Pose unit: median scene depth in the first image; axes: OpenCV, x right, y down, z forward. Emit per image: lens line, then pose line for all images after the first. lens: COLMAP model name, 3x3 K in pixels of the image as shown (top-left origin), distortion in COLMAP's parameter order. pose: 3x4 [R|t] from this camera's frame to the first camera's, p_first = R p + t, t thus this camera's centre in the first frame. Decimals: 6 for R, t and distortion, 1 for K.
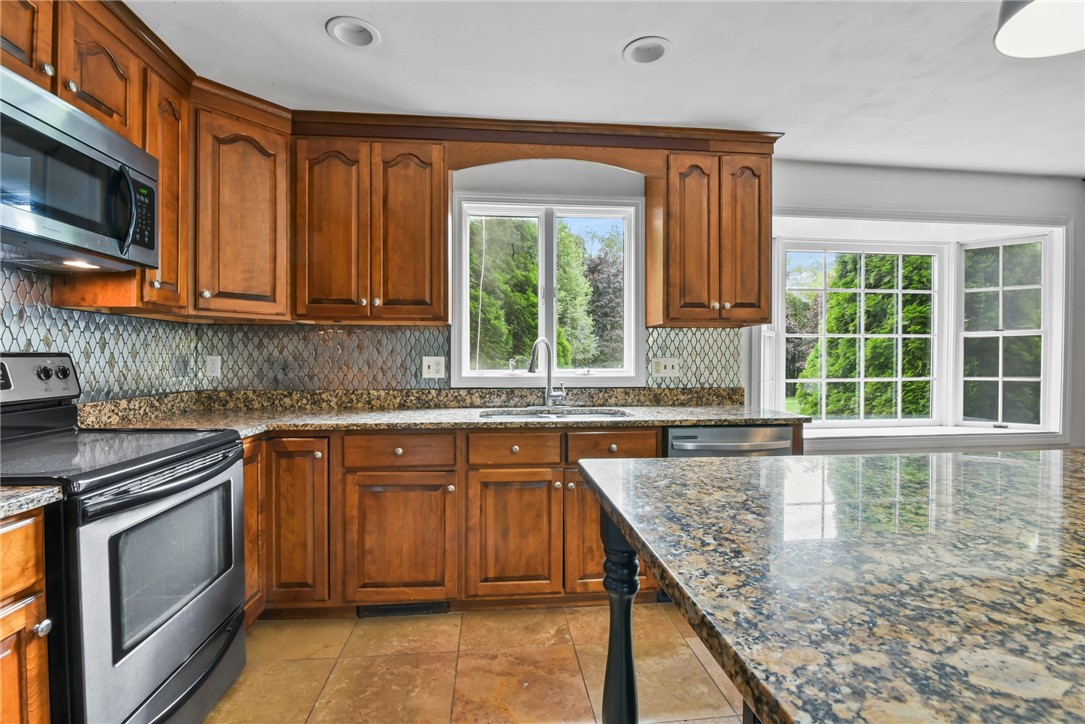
lens RADIAL K [[503.7, 0, 540.7], [0, 503.7, 363.2], [0, 0, 1]] dist [-0.011304, -0.005303]
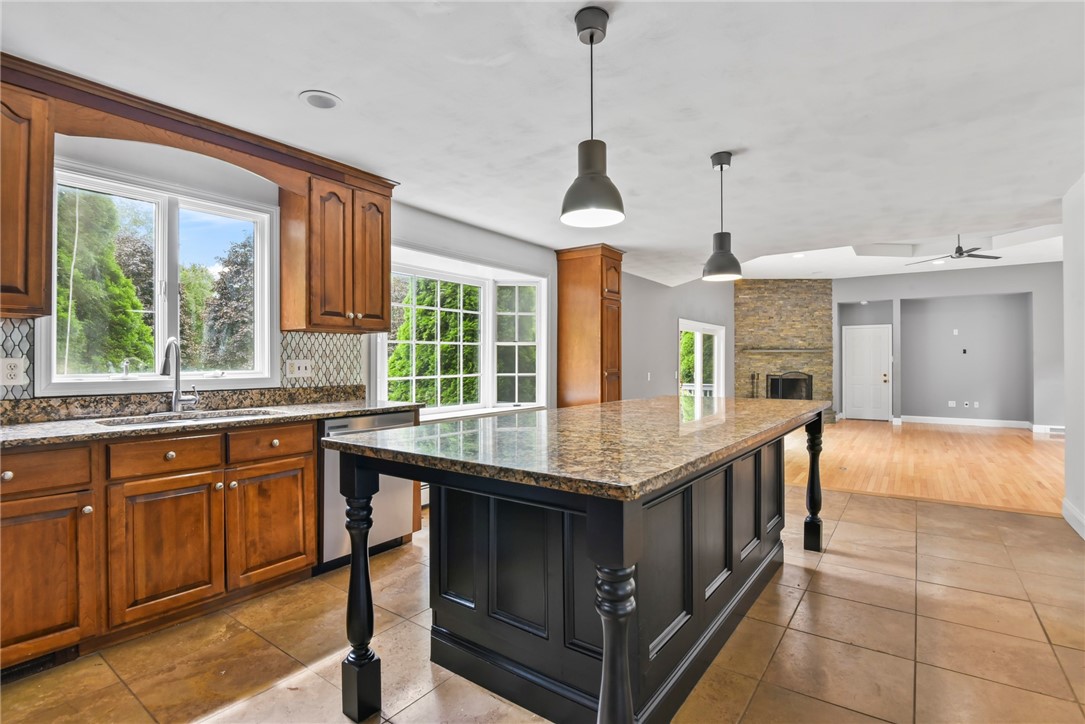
lens RADIAL K [[521.5, 0, 547.8], [0, 521.5, 358.6], [0, 0, 1]] dist [-0.022890, -0.001500]
pose [[0.659014, 0.002442, 0.752126, -0.261120], [0.009206, 0.999894, -0.011313, 0.004621], [-0.752074, 0.014379, 0.658922, -0.147491]]
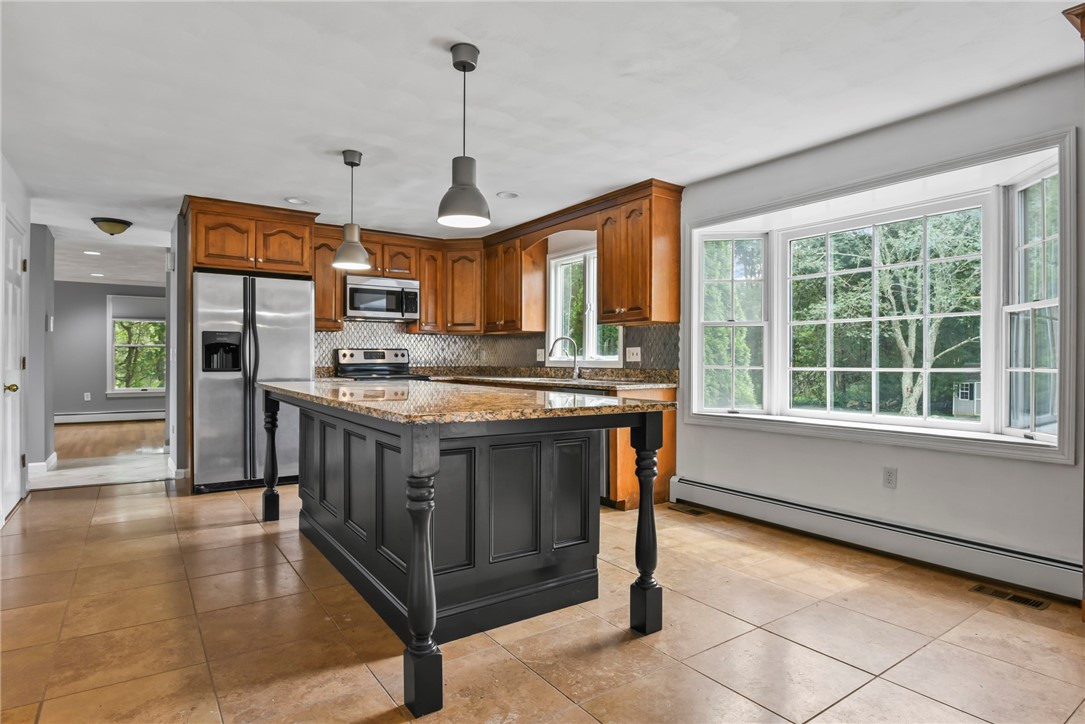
lens RADIAL K [[600.0, 0, 541.2], [0, 600.0, 364.2], [0, 0, 1]] dist [-0.016871, -0.000368]
pose [[0.479898, 0.007967, -0.877288, 1.753466], [-0.008025, 0.999957, 0.004691, 0.032267], [0.877287, 0.004789, 0.479942, -0.027642]]
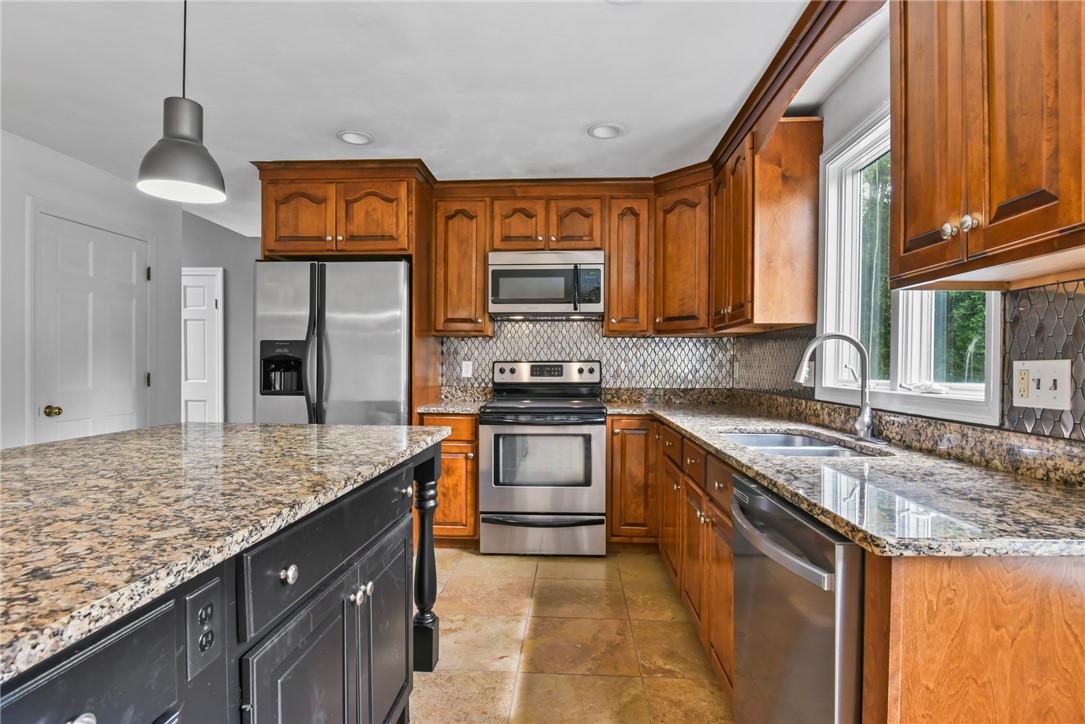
lens RADIAL K [[548.1, 0, 547.8], [0, 548.1, 378.2], [0, 0, 1]] dist [-0.015311, -0.006046]
pose [[-0.161062, 0.026208, -0.986596, 0.810008], [-0.009453, 0.999561, 0.028096, -0.006259], [0.986899, 0.013852, -0.160744, 0.753524]]
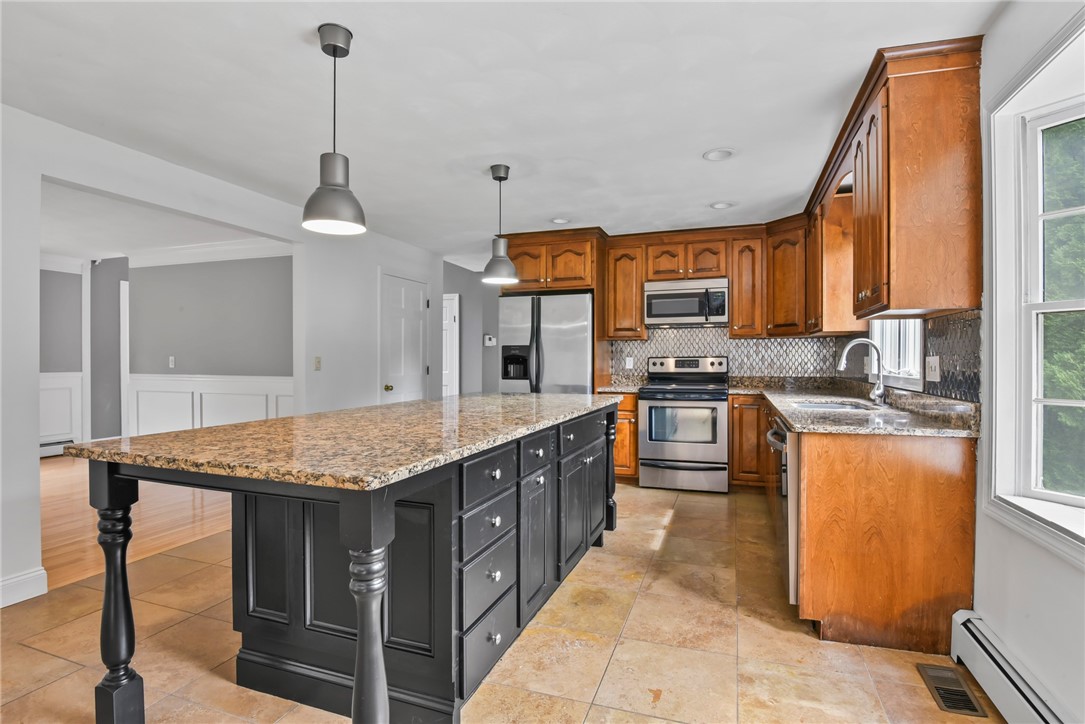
lens RADIAL K [[548.1, 0, 539.1], [0, 548.1, 361.7], [0, 0, 1]] dist [-0.015311, -0.006046]
pose [[-0.443512, 0.007581, -0.896237, 1.416542], [-0.002361, 0.999951, 0.009627, -0.011185], [0.896266, 0.006386, -0.443472, 0.920324]]
